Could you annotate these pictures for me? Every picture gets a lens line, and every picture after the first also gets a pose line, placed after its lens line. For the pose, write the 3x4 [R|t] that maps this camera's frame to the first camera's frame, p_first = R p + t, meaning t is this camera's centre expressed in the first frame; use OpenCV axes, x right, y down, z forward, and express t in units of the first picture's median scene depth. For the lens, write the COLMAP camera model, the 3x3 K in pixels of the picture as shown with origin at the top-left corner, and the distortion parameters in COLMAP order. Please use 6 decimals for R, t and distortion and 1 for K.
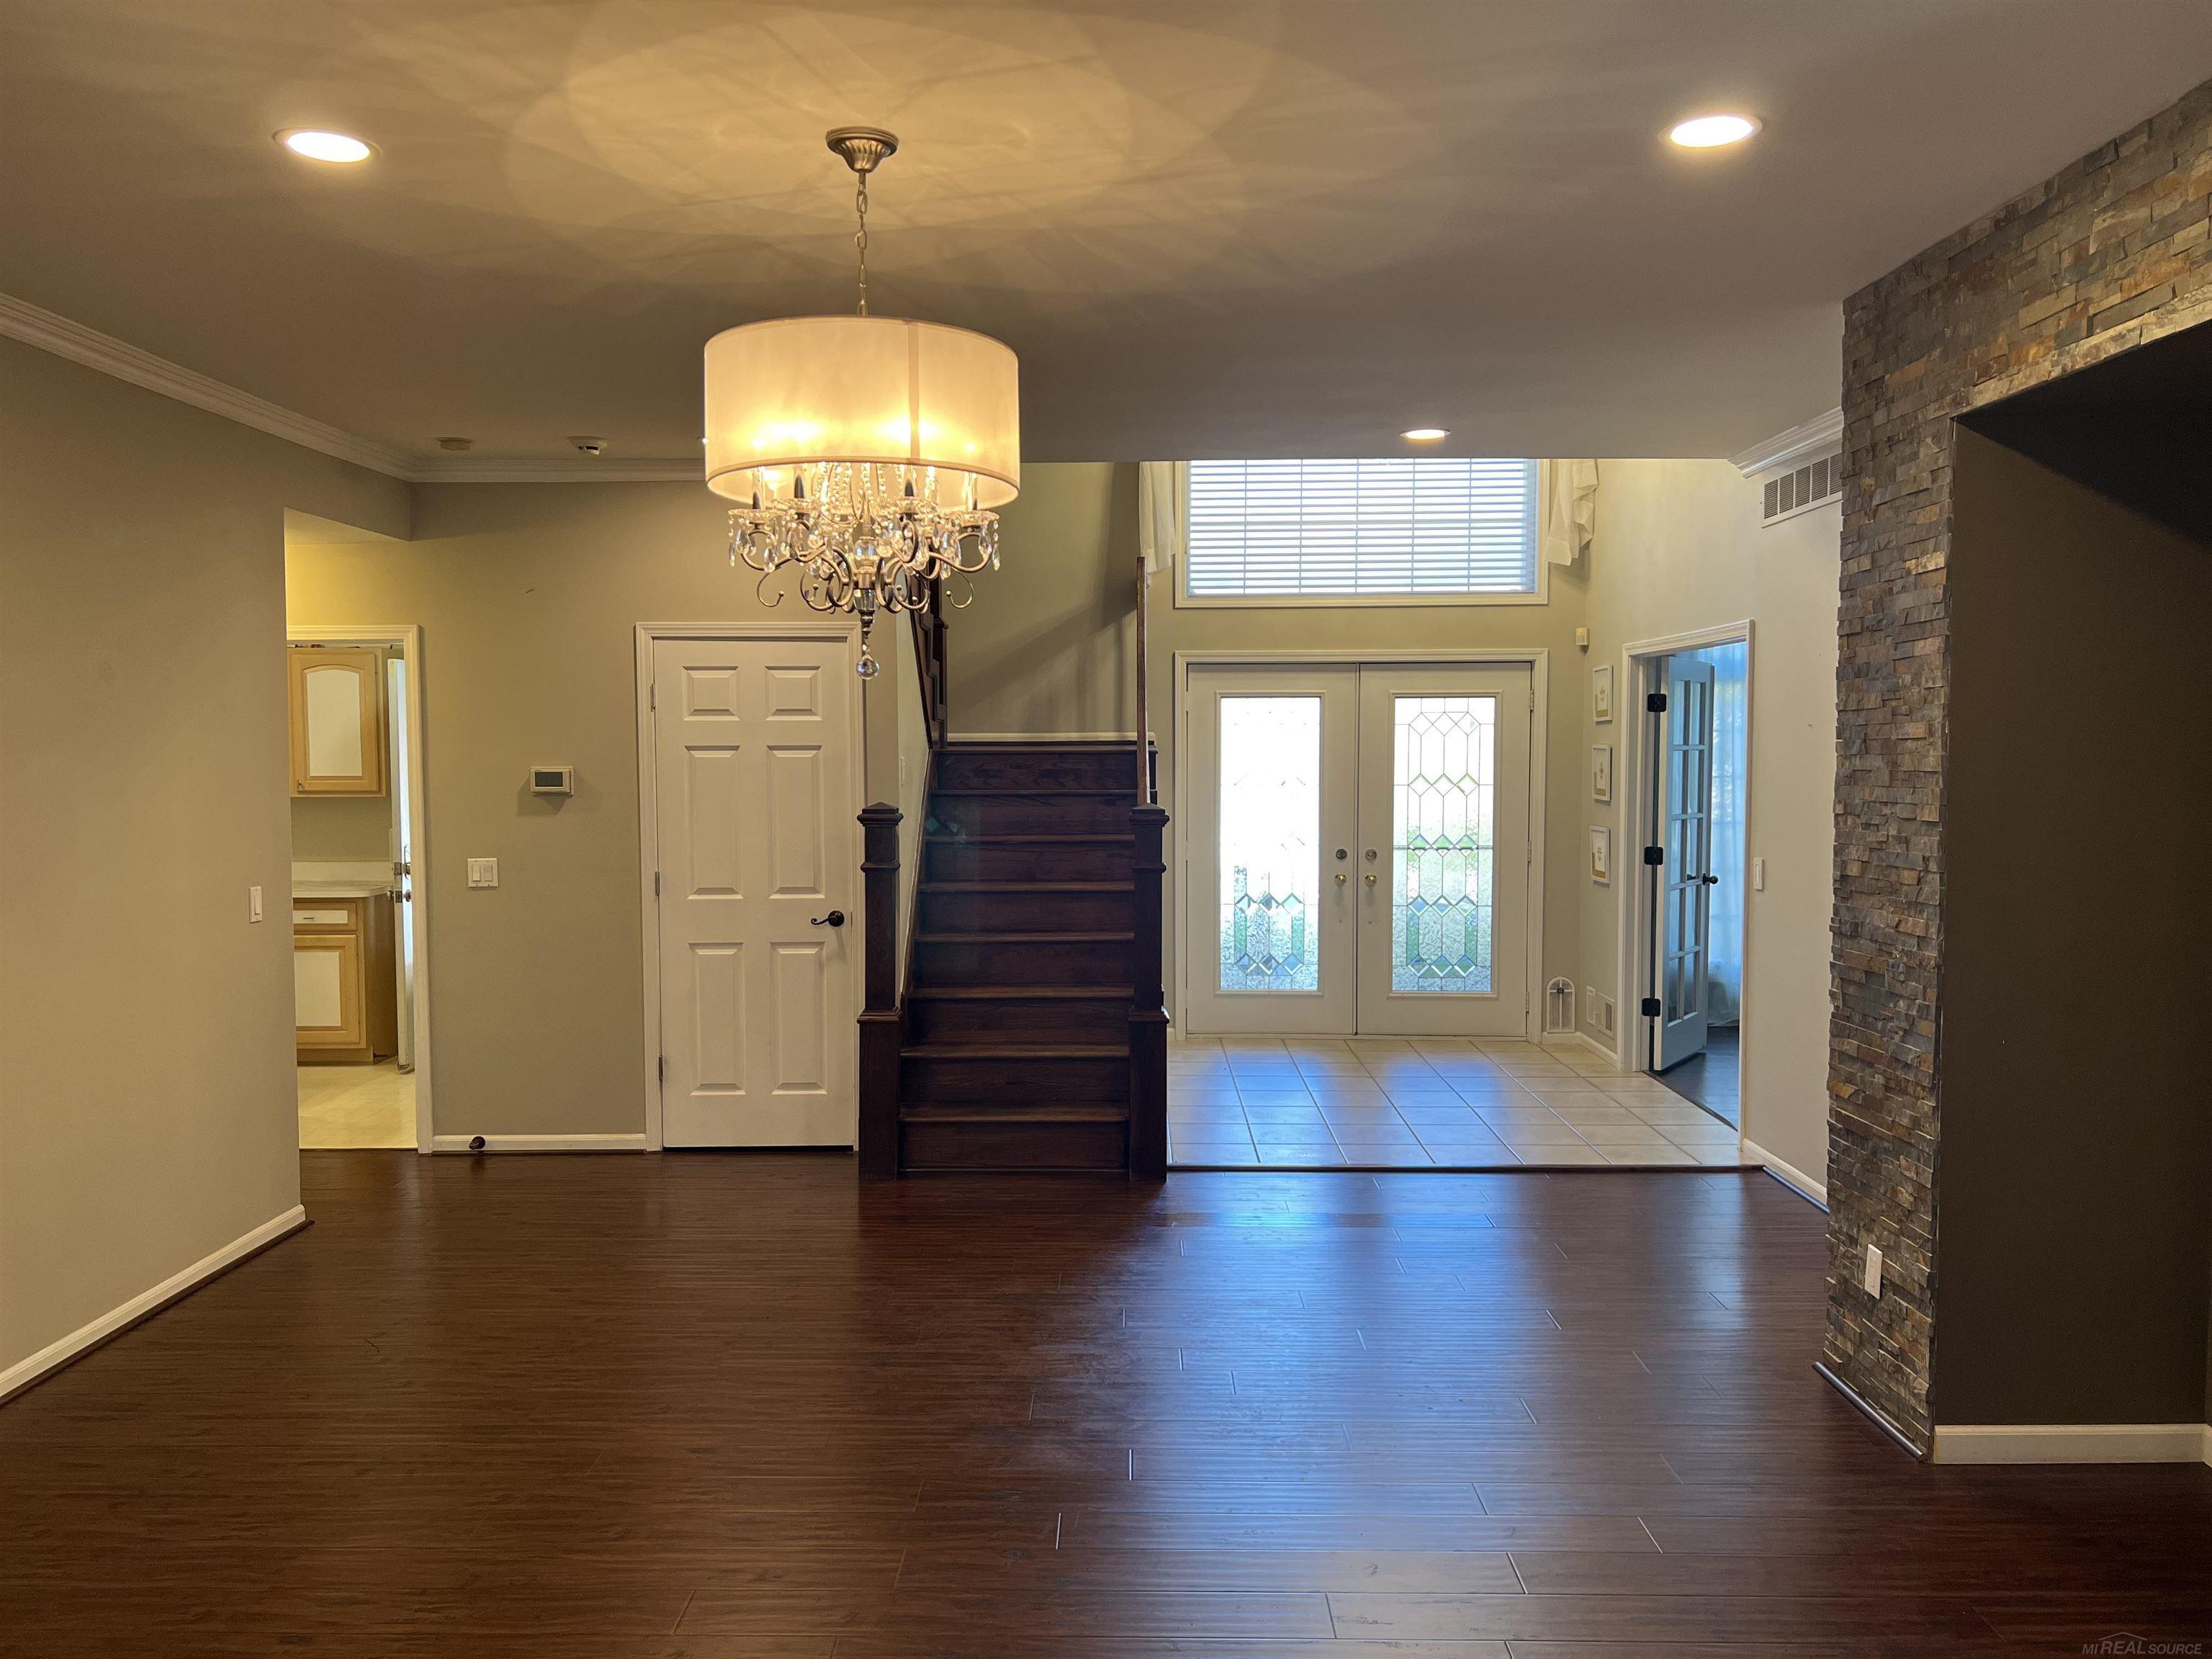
lens RADIAL K [[1653.7, 0, 1099.0], [0, 1653.7, 830.0], [0, 0, 1]] dist [0.049510, -0.058196]
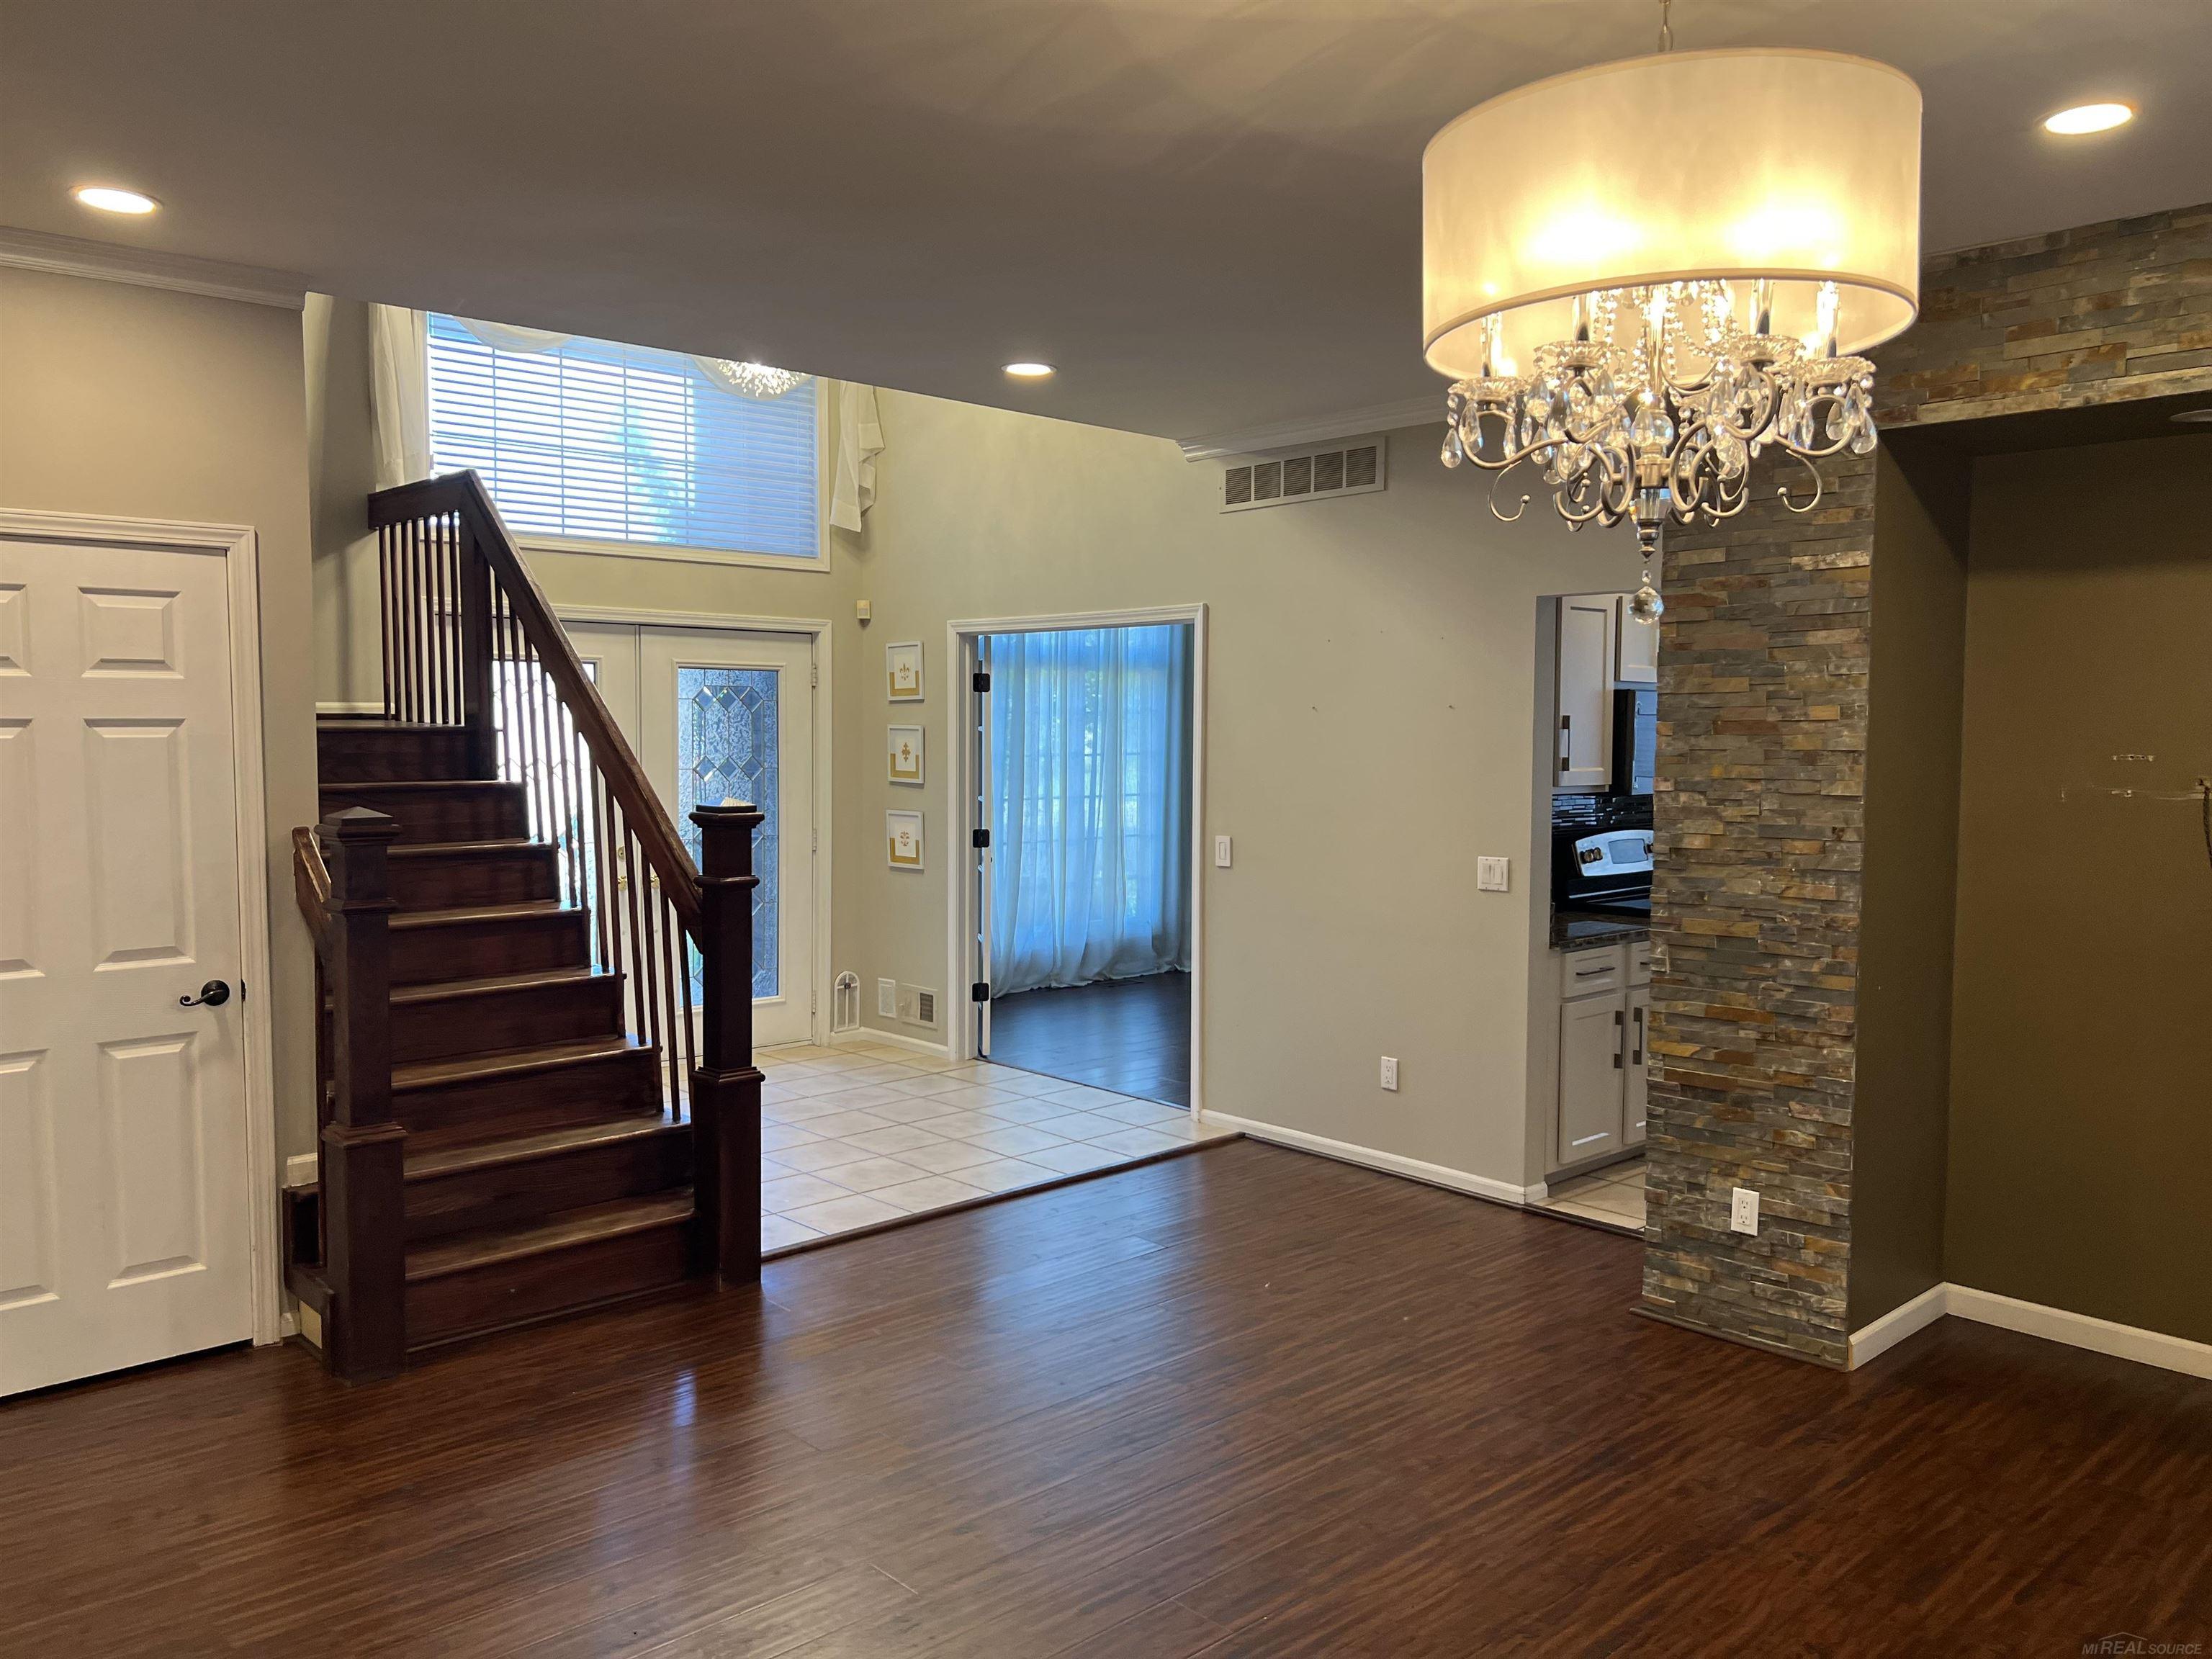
lens RADIAL K [[1653.7, 0, 1101.8], [0, 1653.7, 840.3], [0, 0, 1]] dist [0.049510, -0.058196]
pose [[0.727884, -0.044229, 0.684272, -0.347148], [0.031137, 0.999020, 0.031452, -0.014498], [-0.684993, -0.001587, 0.728548, 0.299868]]
